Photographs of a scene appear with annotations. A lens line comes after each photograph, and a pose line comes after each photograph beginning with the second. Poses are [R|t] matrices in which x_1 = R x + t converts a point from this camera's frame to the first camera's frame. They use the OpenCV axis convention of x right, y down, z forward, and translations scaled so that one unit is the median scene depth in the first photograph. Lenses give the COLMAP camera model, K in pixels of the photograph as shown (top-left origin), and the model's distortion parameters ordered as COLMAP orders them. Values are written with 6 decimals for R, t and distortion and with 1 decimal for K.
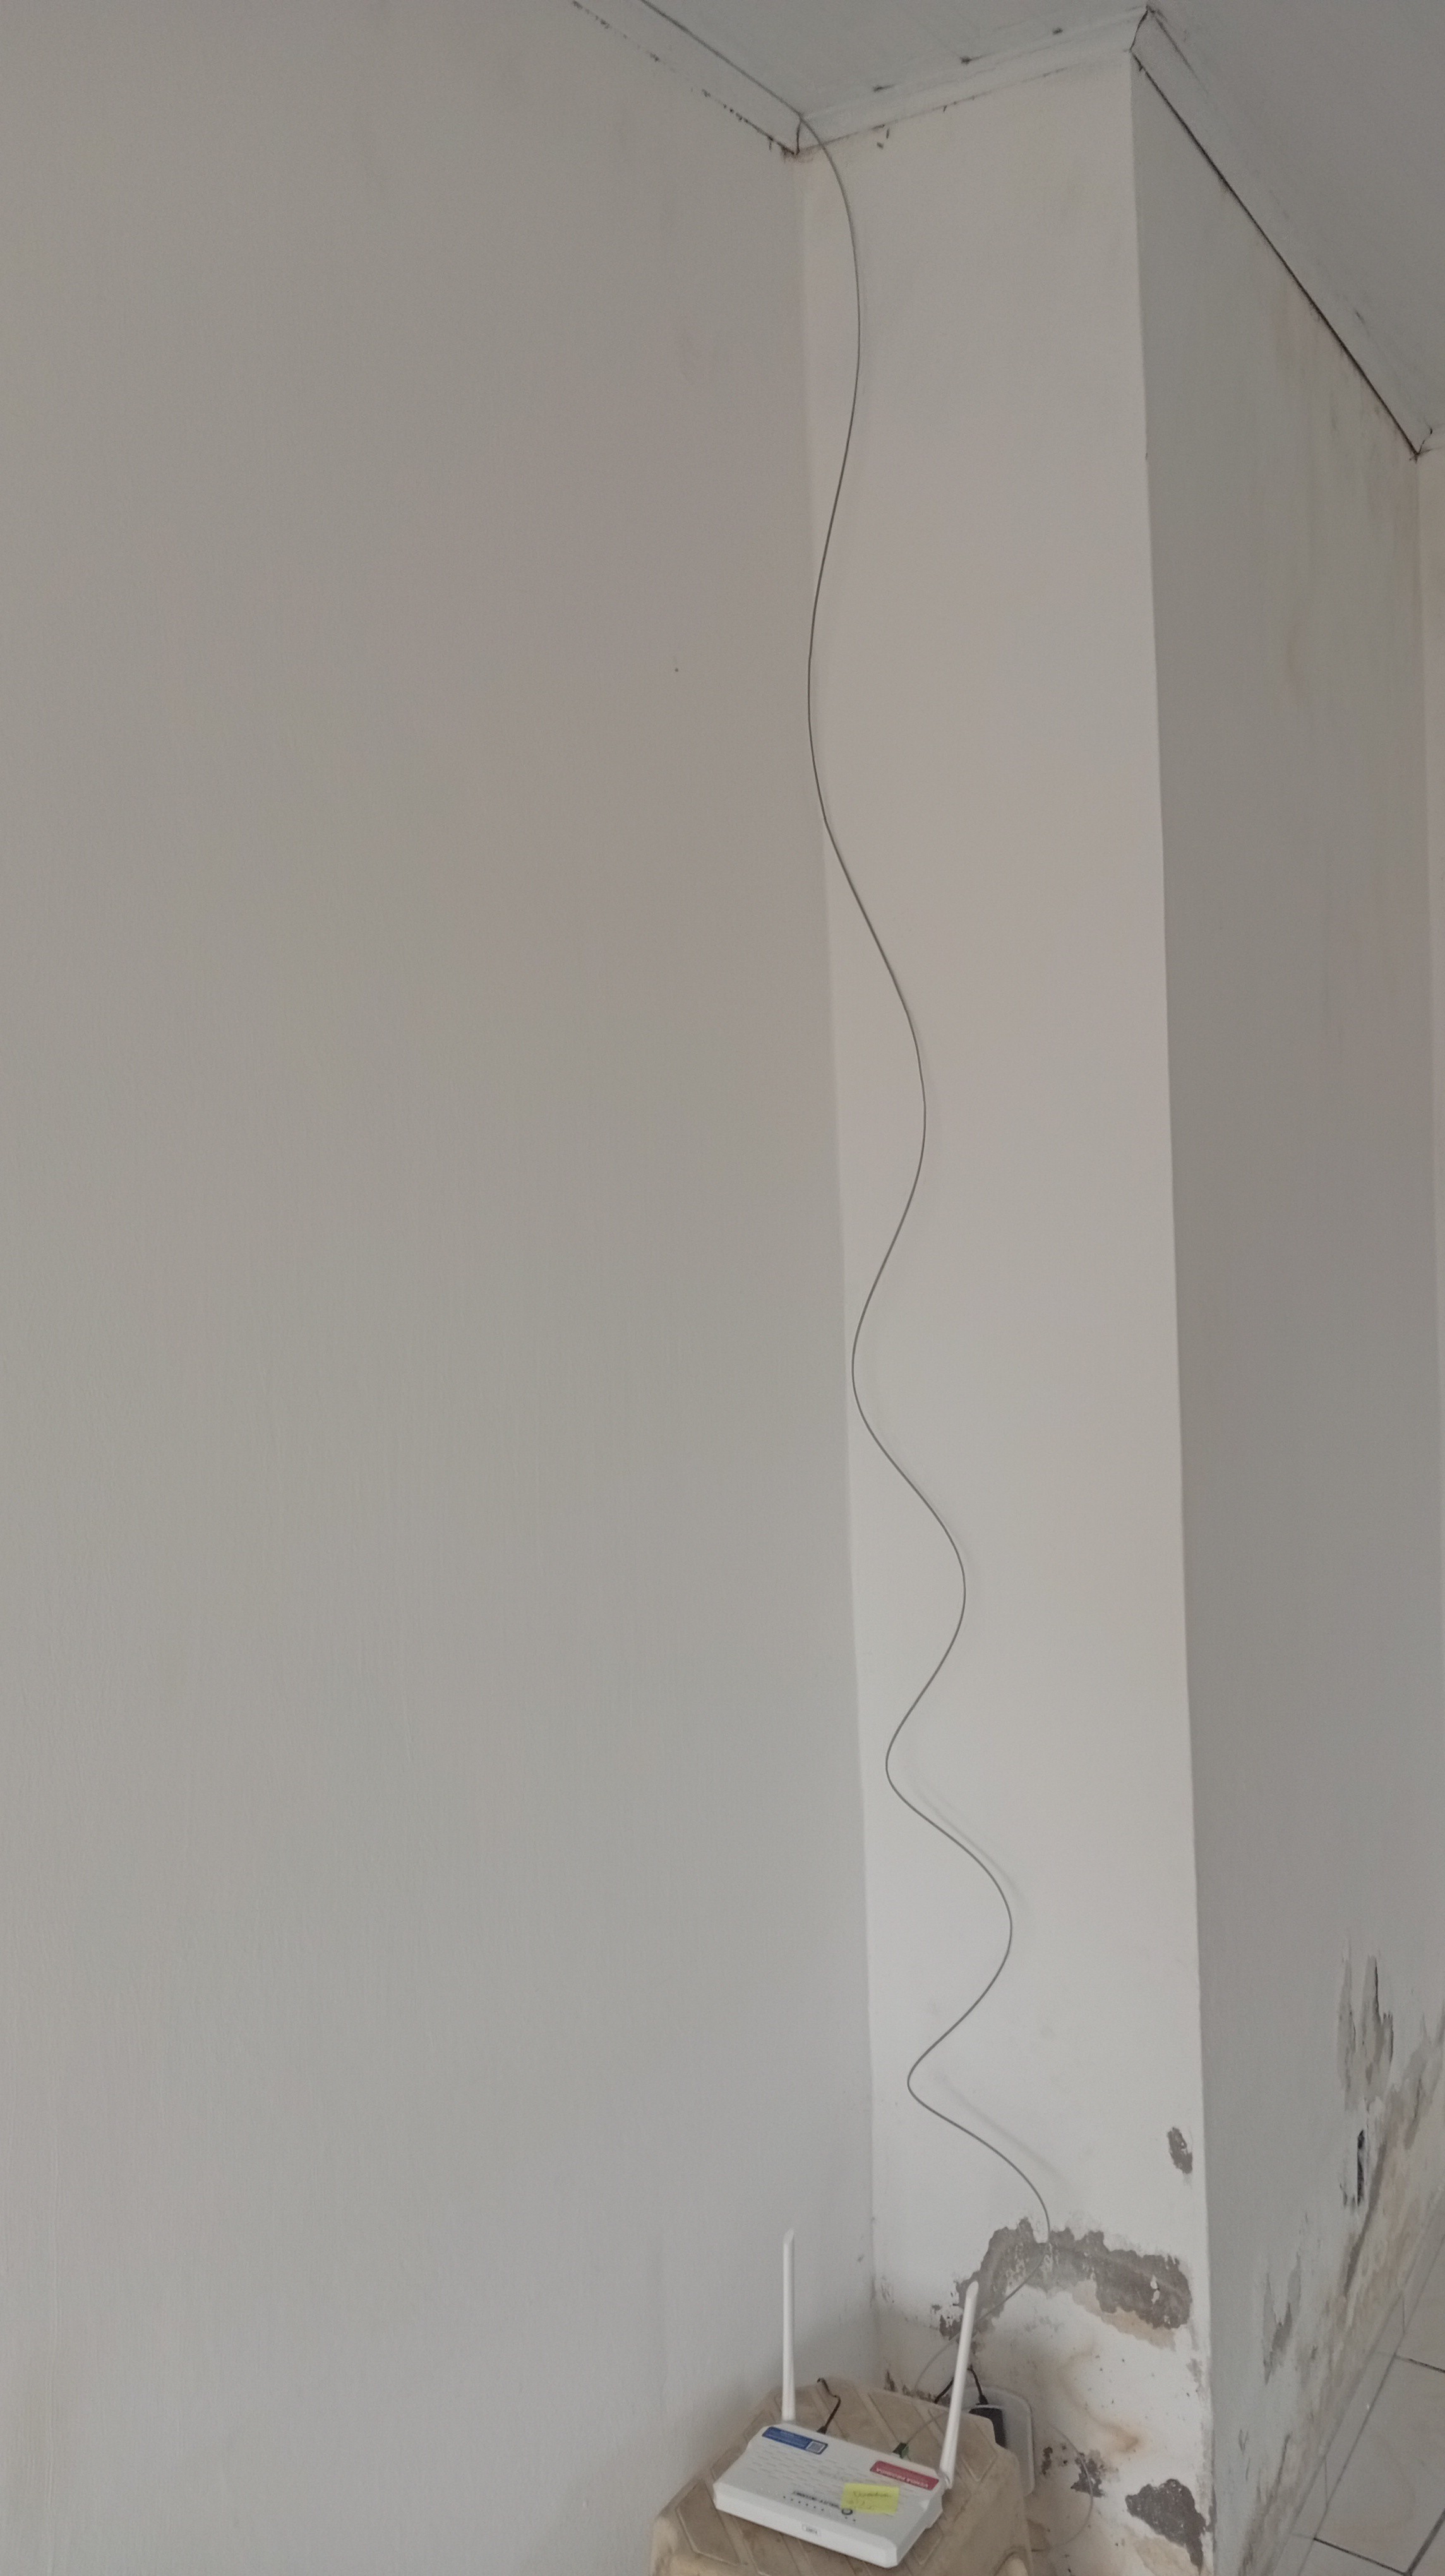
lens RADIAL K [[1935.7, 0, 718.5], [0, 1935.7, 1285.5], [0, 0, 1]] dist [-0.020953, -0.019098]
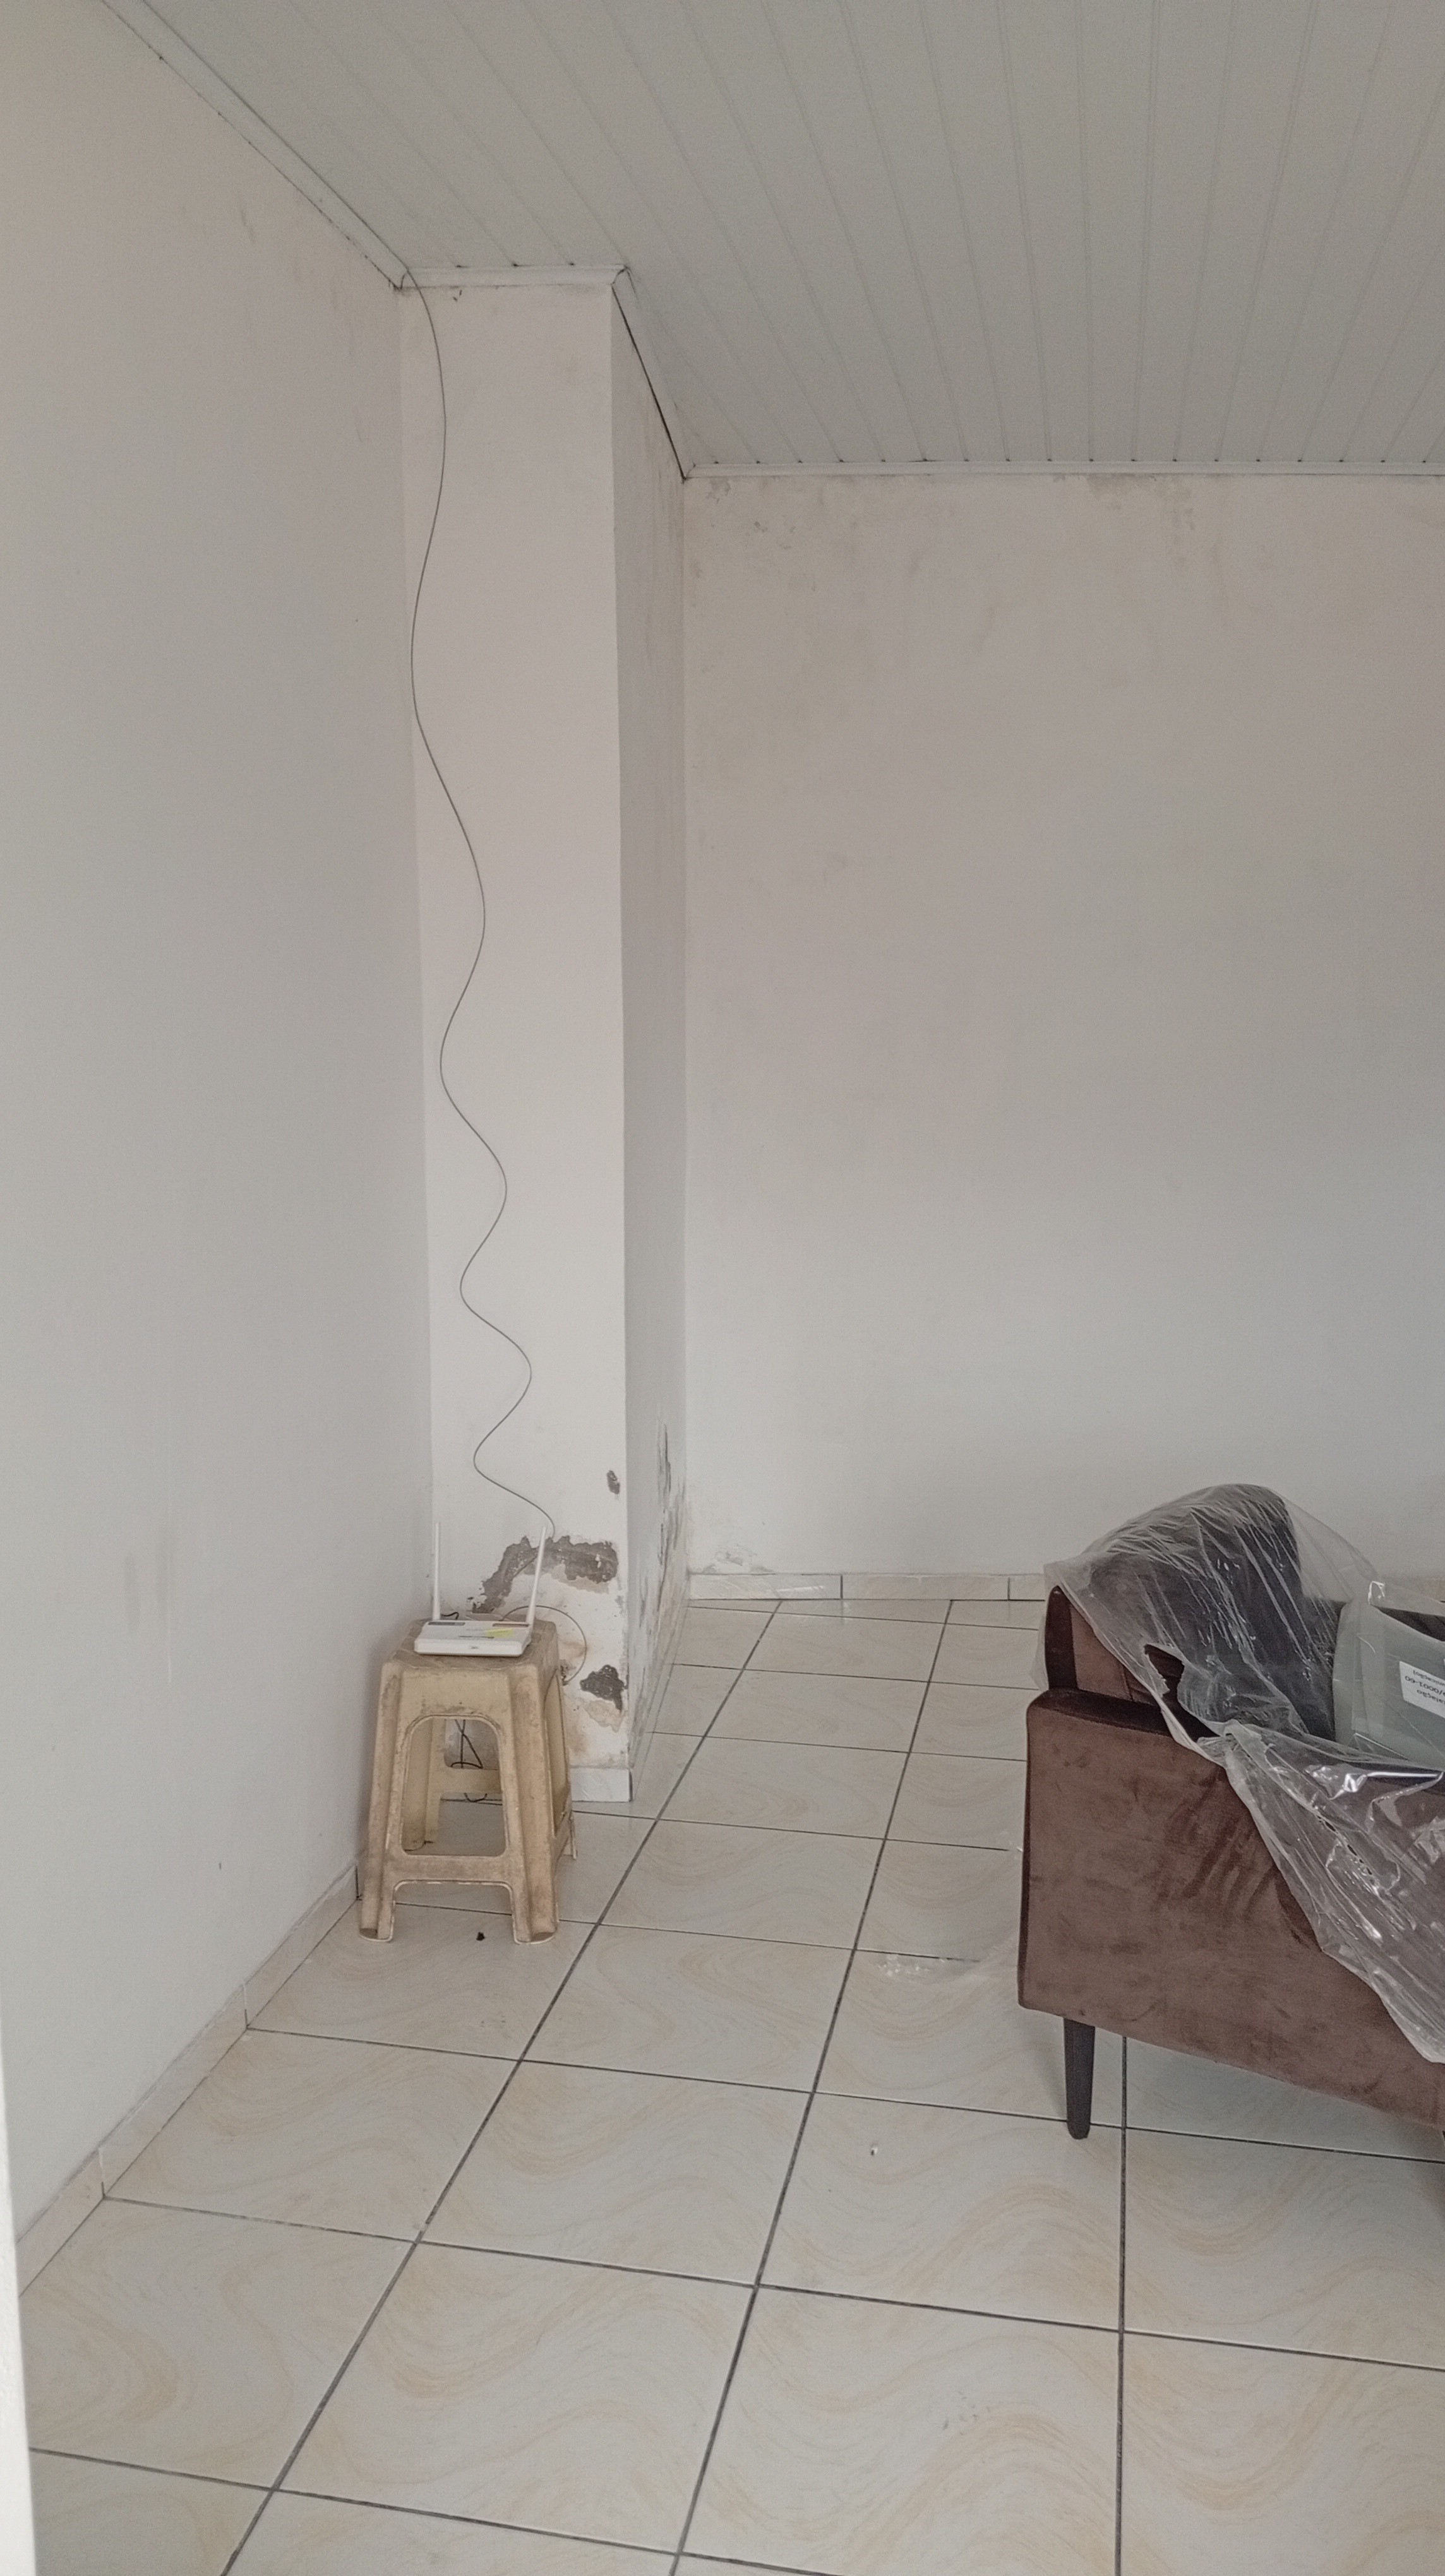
lens RADIAL K [[1935.7, 0, 719.0], [0, 1935.7, 1290.8], [0, 0, 1]] dist [-0.020953, -0.019098]
pose [[0.889117, -0.030050, 0.456693, -0.497385], [-0.018991, 0.994561, 0.102413, 0.075695], [-0.457287, -0.099730, 0.883710, -0.645608]]
